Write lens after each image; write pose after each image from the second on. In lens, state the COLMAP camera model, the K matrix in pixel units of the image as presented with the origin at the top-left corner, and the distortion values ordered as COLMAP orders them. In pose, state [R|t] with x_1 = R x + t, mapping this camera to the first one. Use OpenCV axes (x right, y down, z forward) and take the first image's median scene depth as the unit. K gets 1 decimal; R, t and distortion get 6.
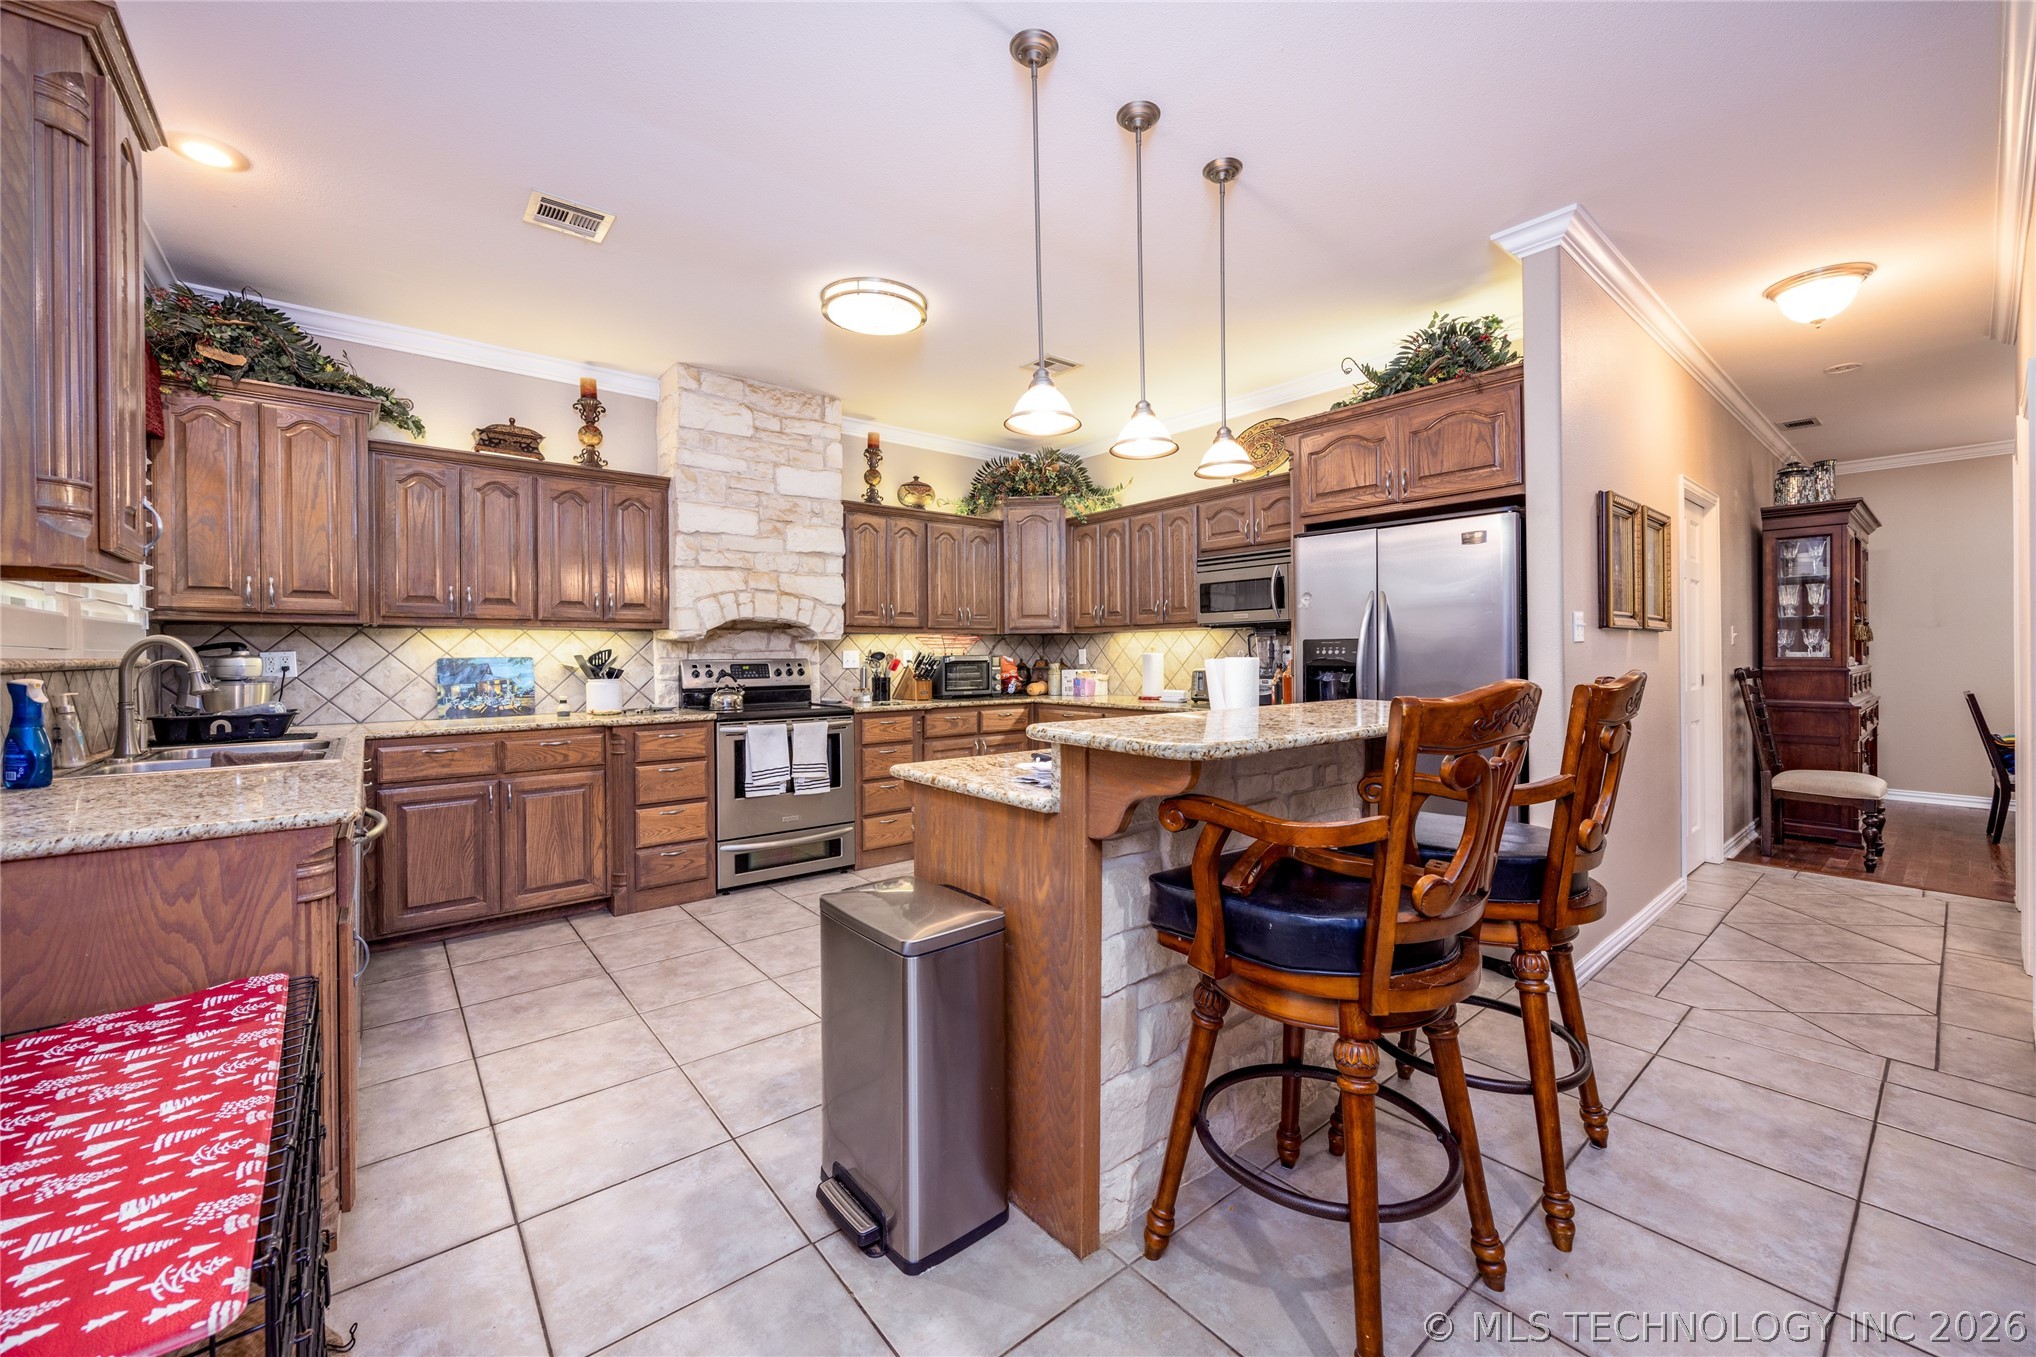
lens RADIAL K [[789.7, 0, 1033.0], [0, 789.7, 654.3], [0, 0, 1]] dist [-0.002011, -0.000536]
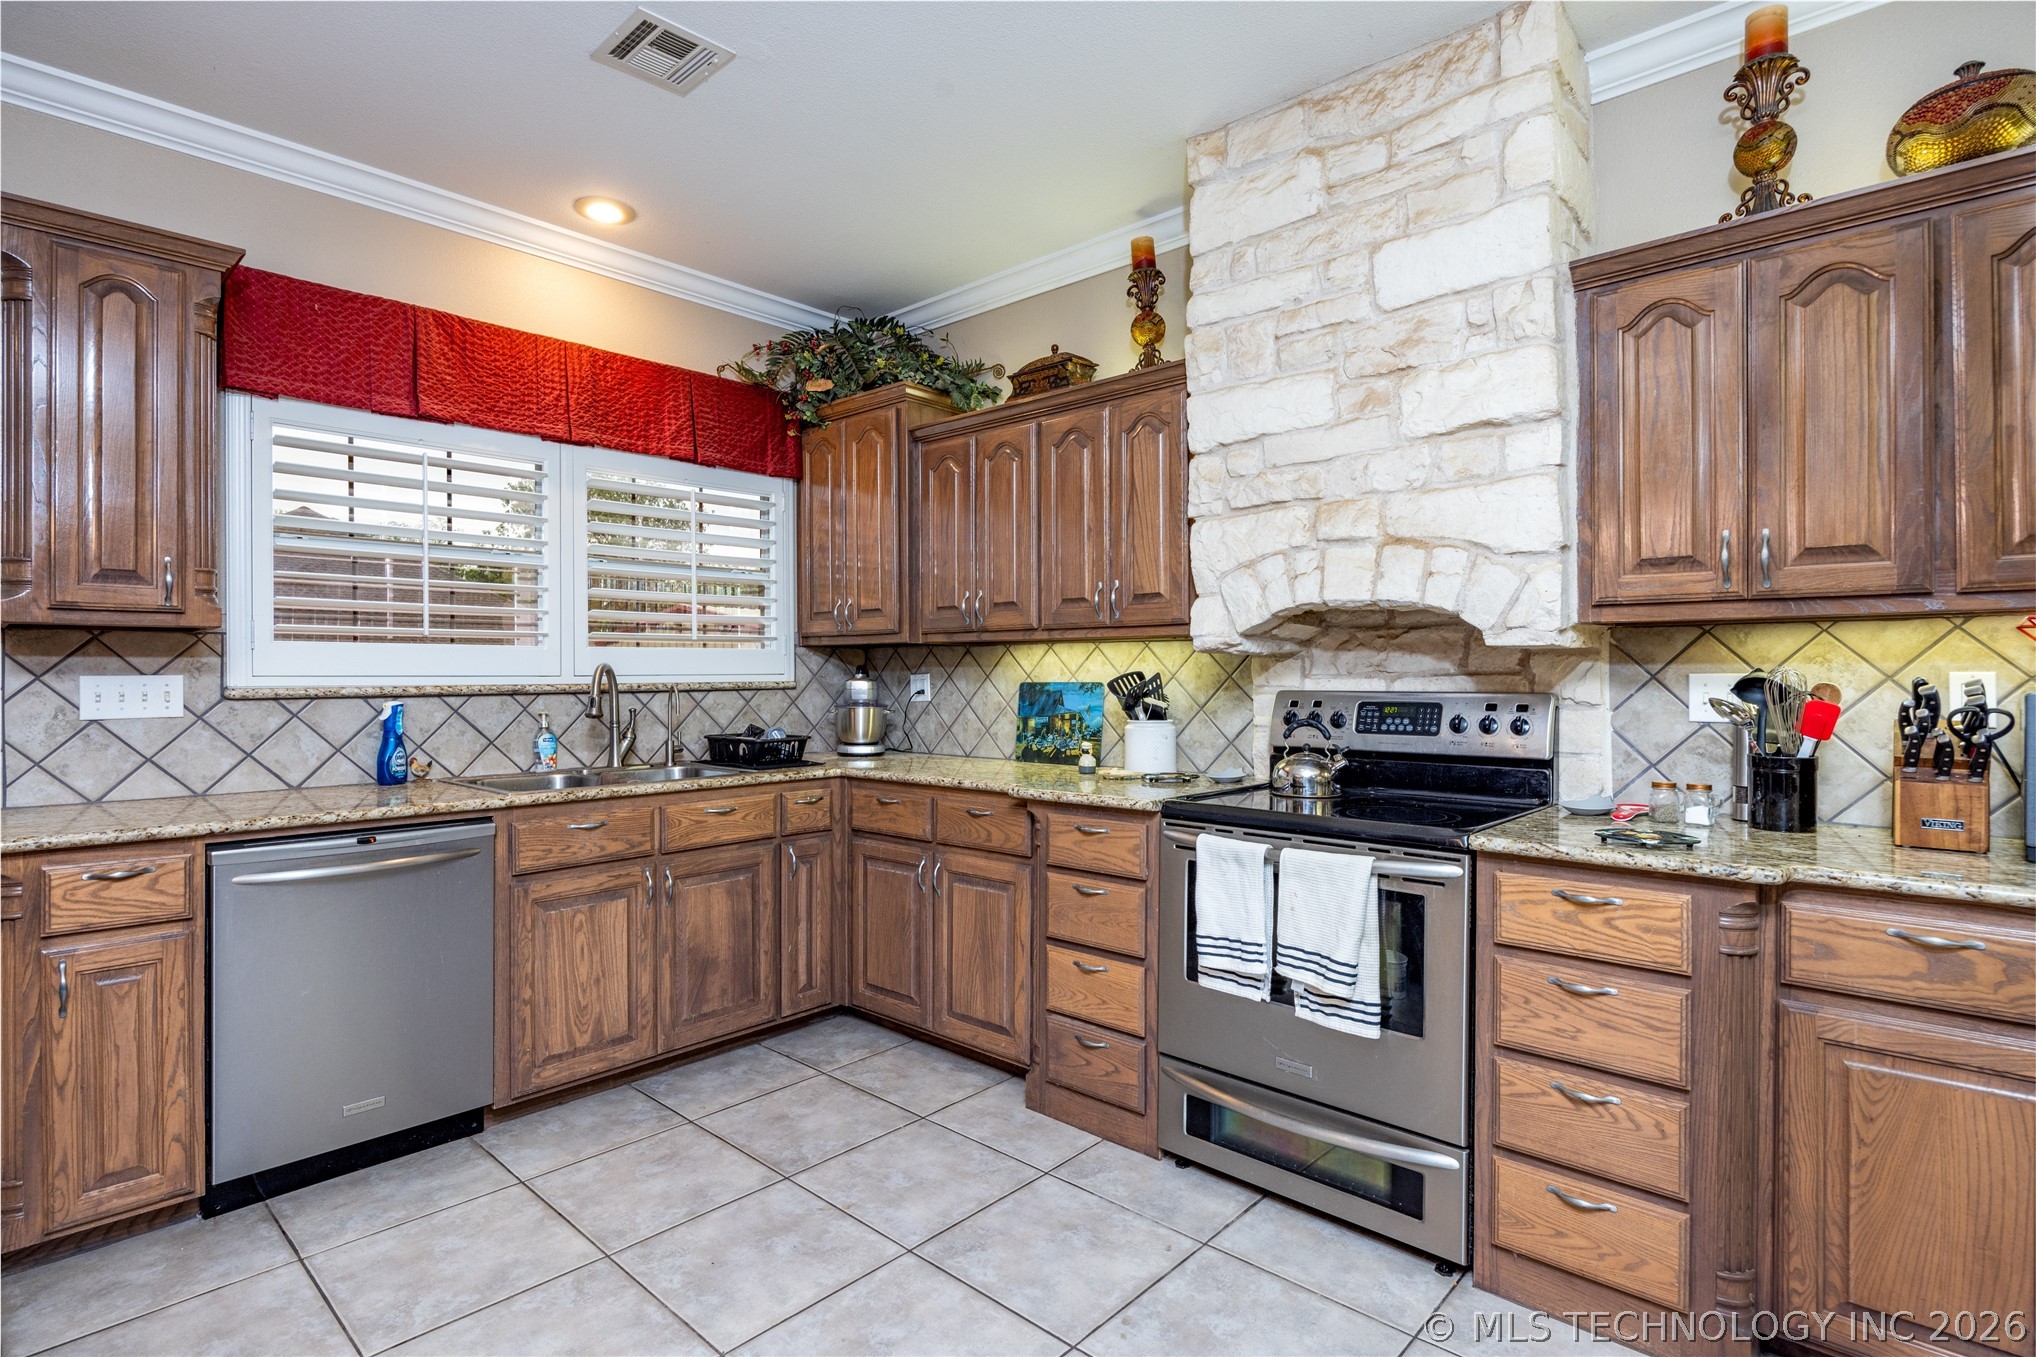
lens RADIAL K [[1006.4, 0, 1006.7], [0, 1006.4, 672.3], [0, 0, 1]] dist [-0.008339, -0.001859]
pose [[0.123090, 0.006110, -0.992377, 0.205750], [0.002355, 0.999976, 0.006449, -0.010287], [0.992393, -0.003131, 0.123073, 0.749742]]
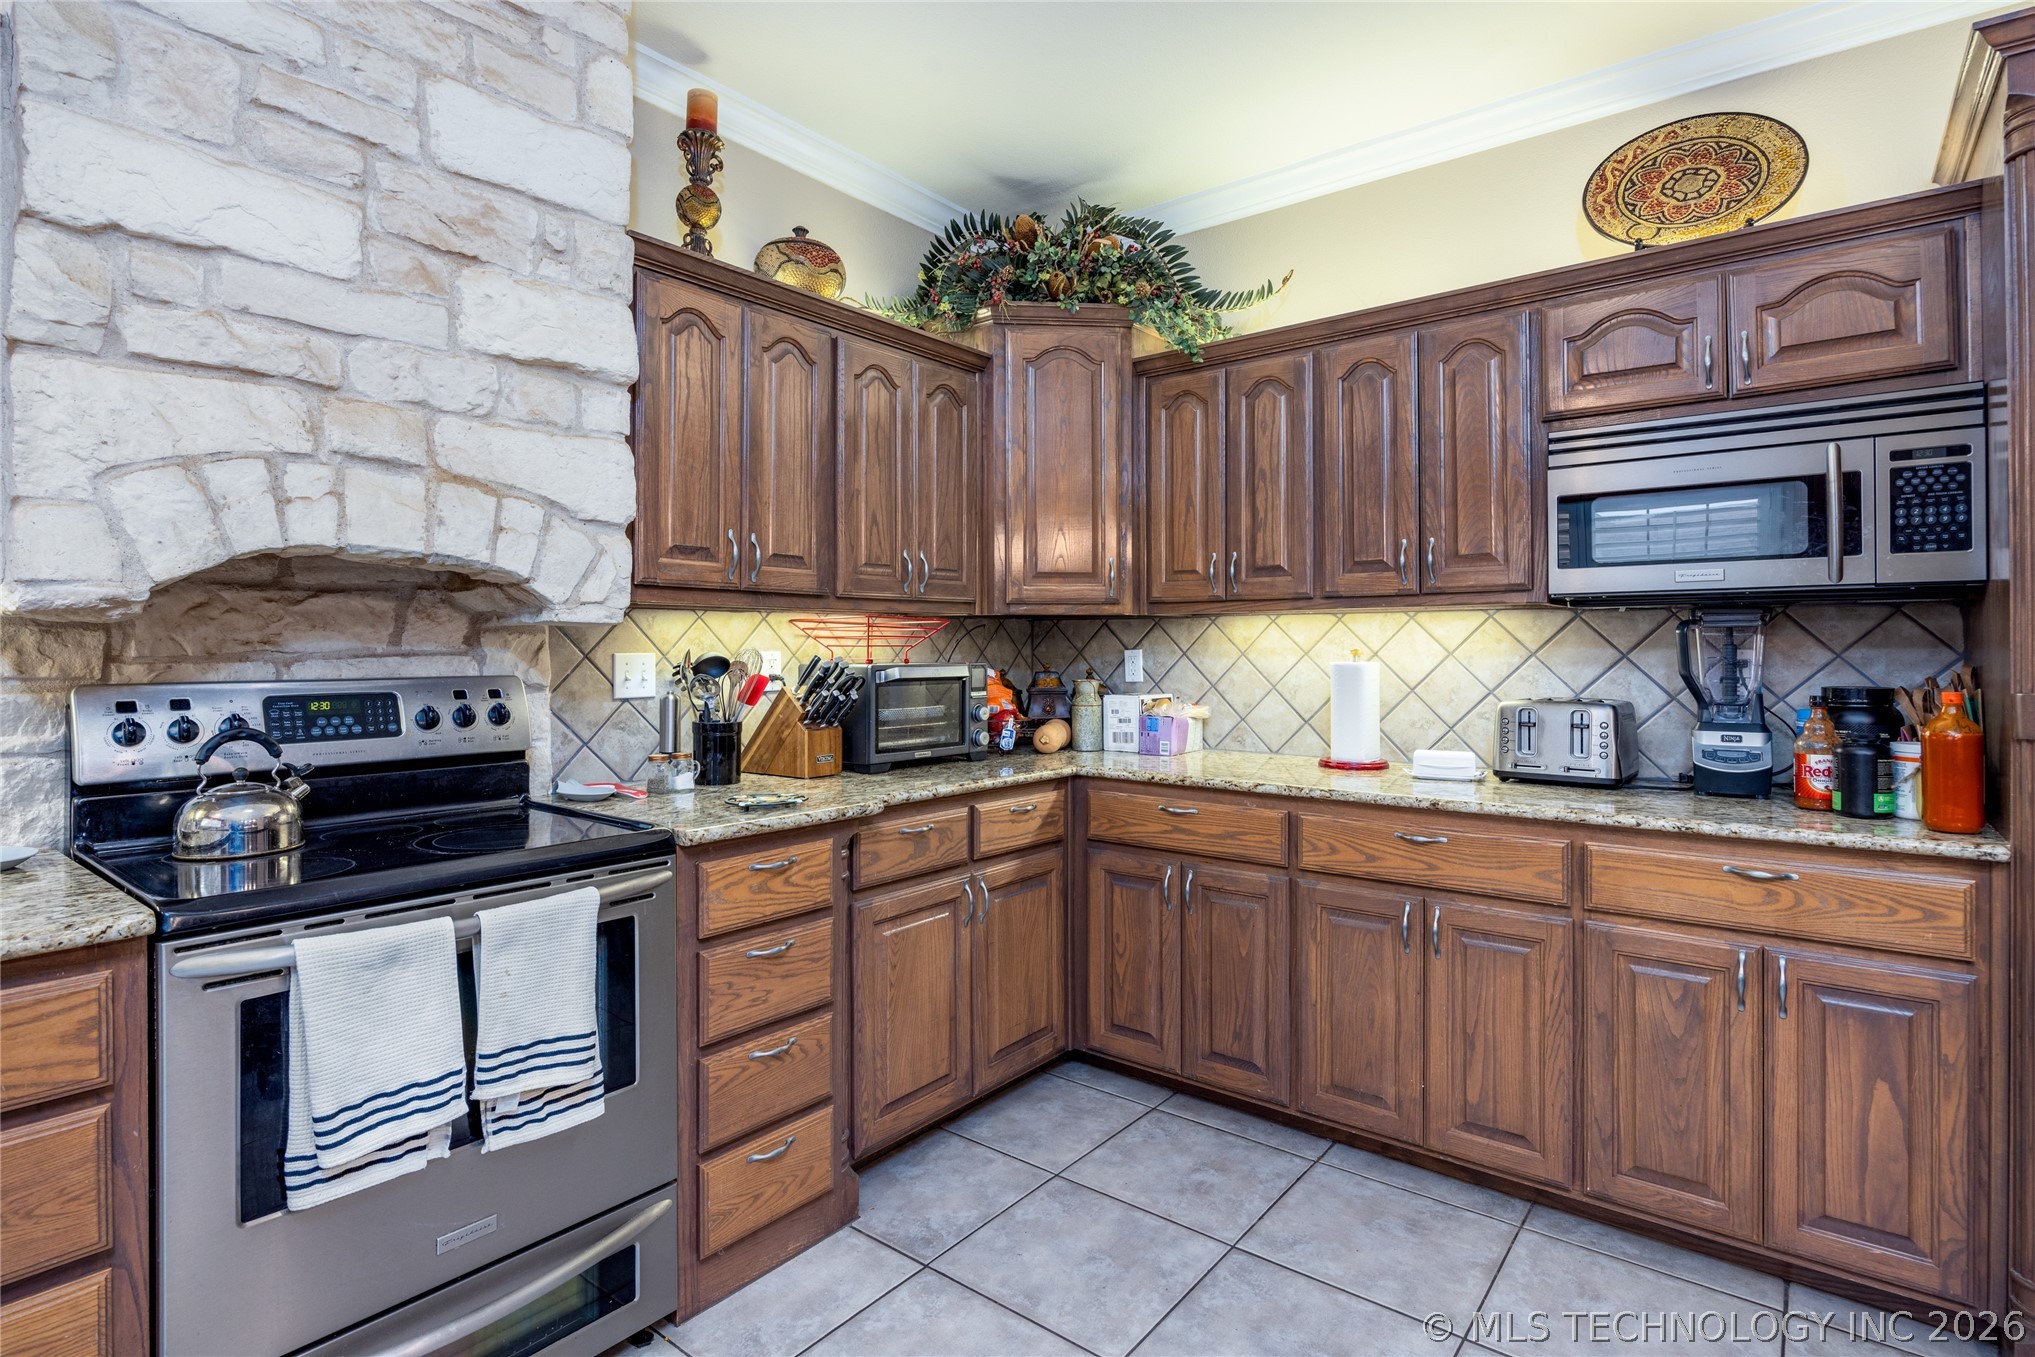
lens RADIAL K [[1005.9, 0, 992.4], [0, 1005.9, 643.0], [0, 0, 1]] dist [-0.008339, -0.001859]
pose [[0.981875, 0.007393, 0.189388, -0.181499], [-0.006610, 0.999967, -0.004764, -0.009619], [-0.189417, 0.003426, 0.981891, 0.577811]]
